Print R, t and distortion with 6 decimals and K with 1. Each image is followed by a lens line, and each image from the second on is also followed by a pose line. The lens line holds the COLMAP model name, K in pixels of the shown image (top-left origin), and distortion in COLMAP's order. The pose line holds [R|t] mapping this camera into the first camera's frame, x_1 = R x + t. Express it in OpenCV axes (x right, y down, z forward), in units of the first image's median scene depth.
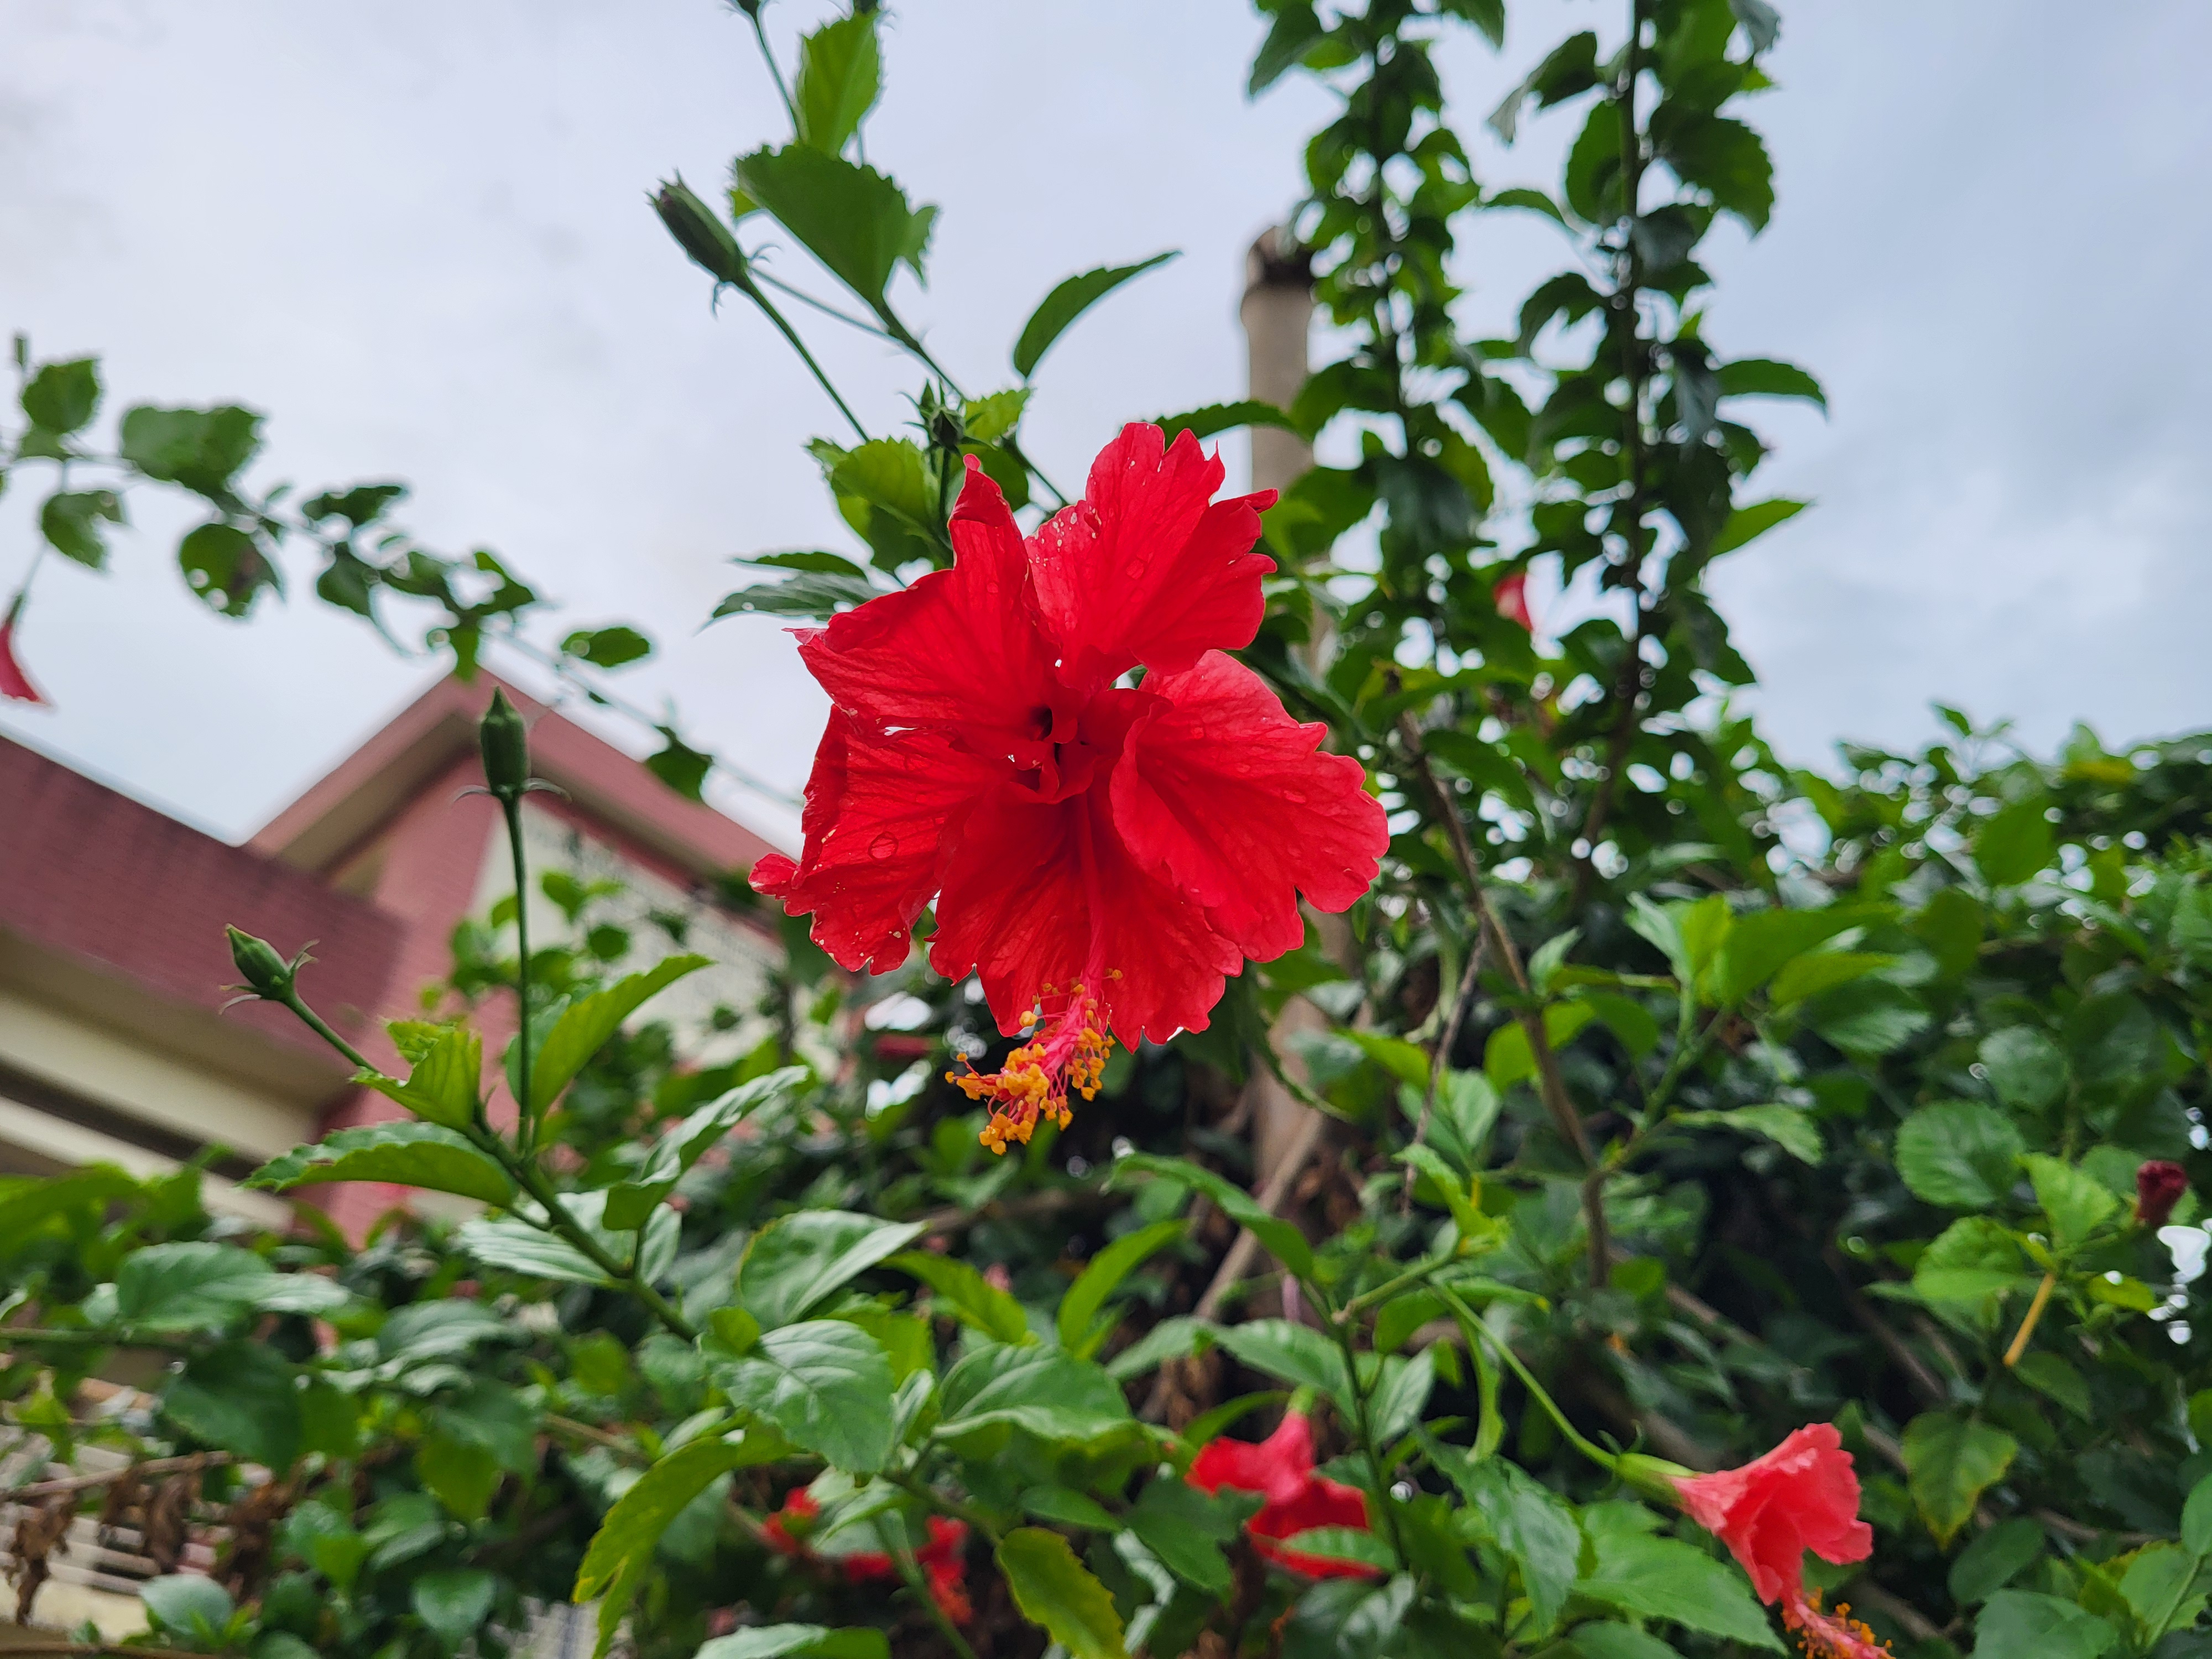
lens RADIAL K [[2163.2, 0, 1136.2], [0, 2163.2, 1064.4], [0, 0, 1]] dist [0.128386, -0.003536]
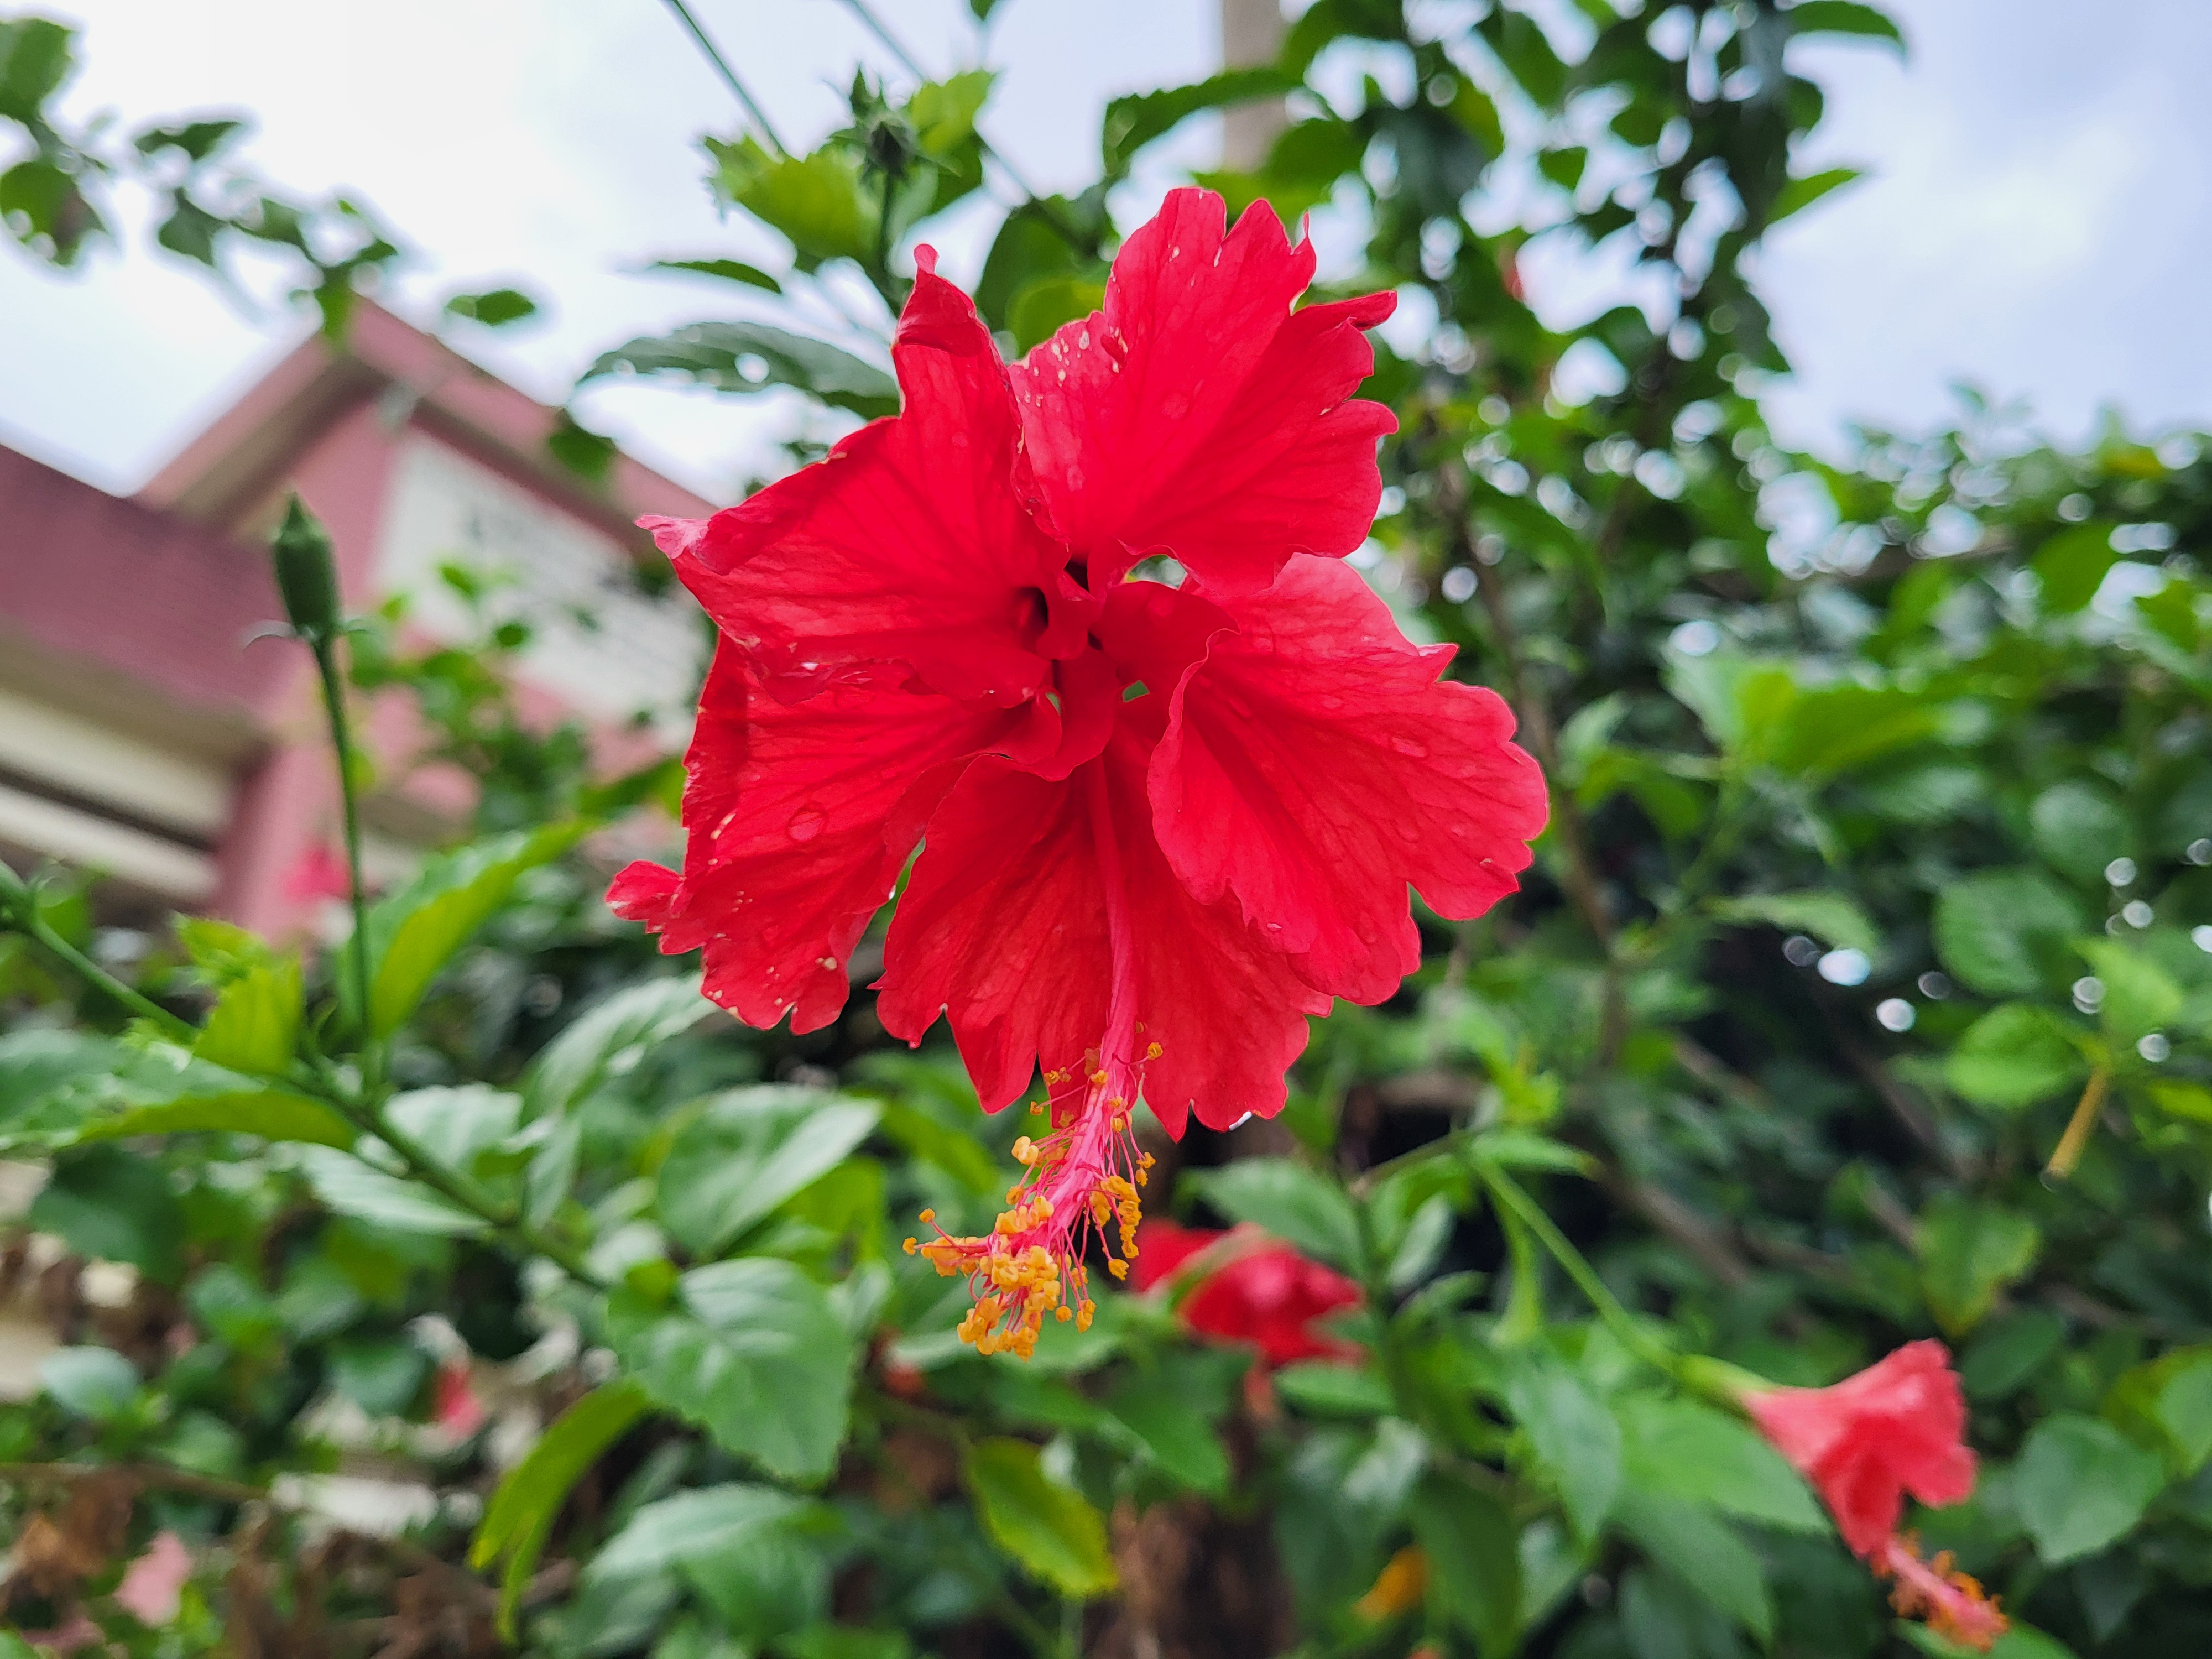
lens RADIAL K [[1785.6, 0, 1107.5], [0, 1785.6, 854.5], [0, 0, 1]] dist [-0.052002, 0.177680]
pose [[0.999092, -0.012604, 0.040698, -0.031887], [0.004959, 0.983151, 0.182729, -0.137892], [-0.042316, -0.182362, 0.982321, 0.317012]]
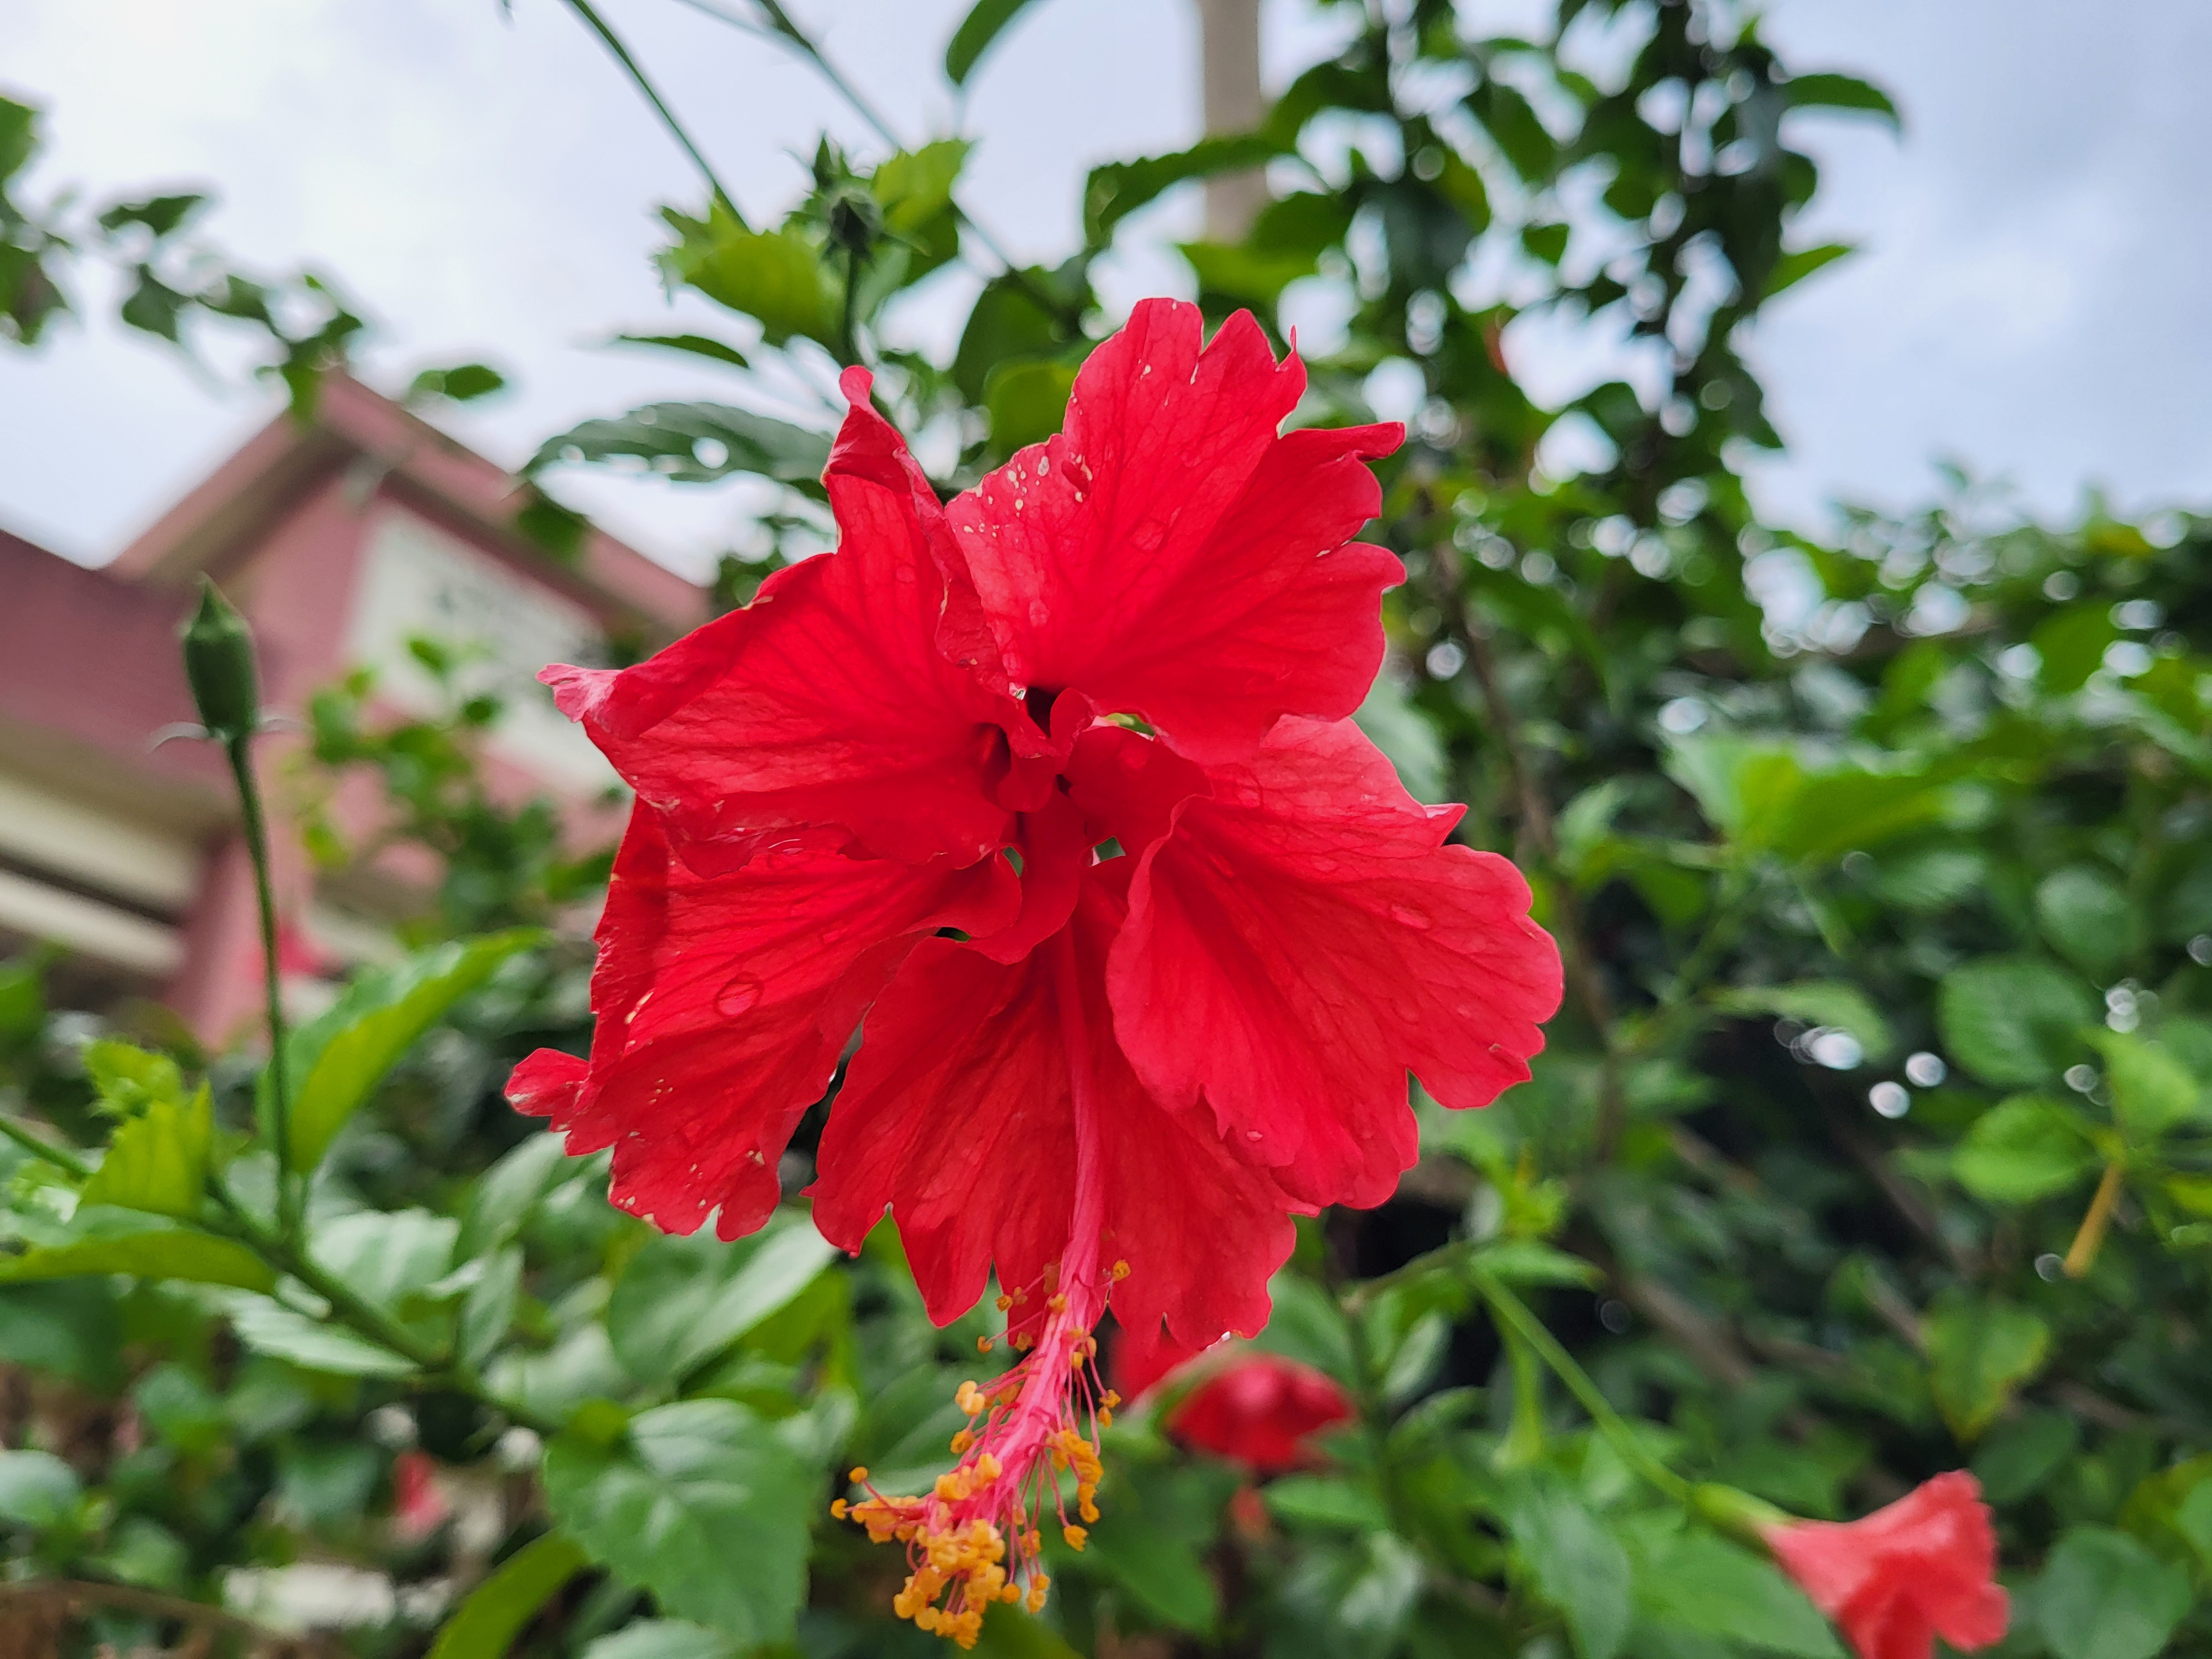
lens RADIAL K [[1678.2, 0, 1106.0], [0, 1678.2, 829.5], [0, 0, 1]] dist [0.064161, -0.054074]
pose [[0.998906, -0.011381, 0.045363, -0.023847], [0.003976, 0.987091, 0.160113, -0.159210], [-0.046600, -0.159758, 0.986056, 0.382801]]
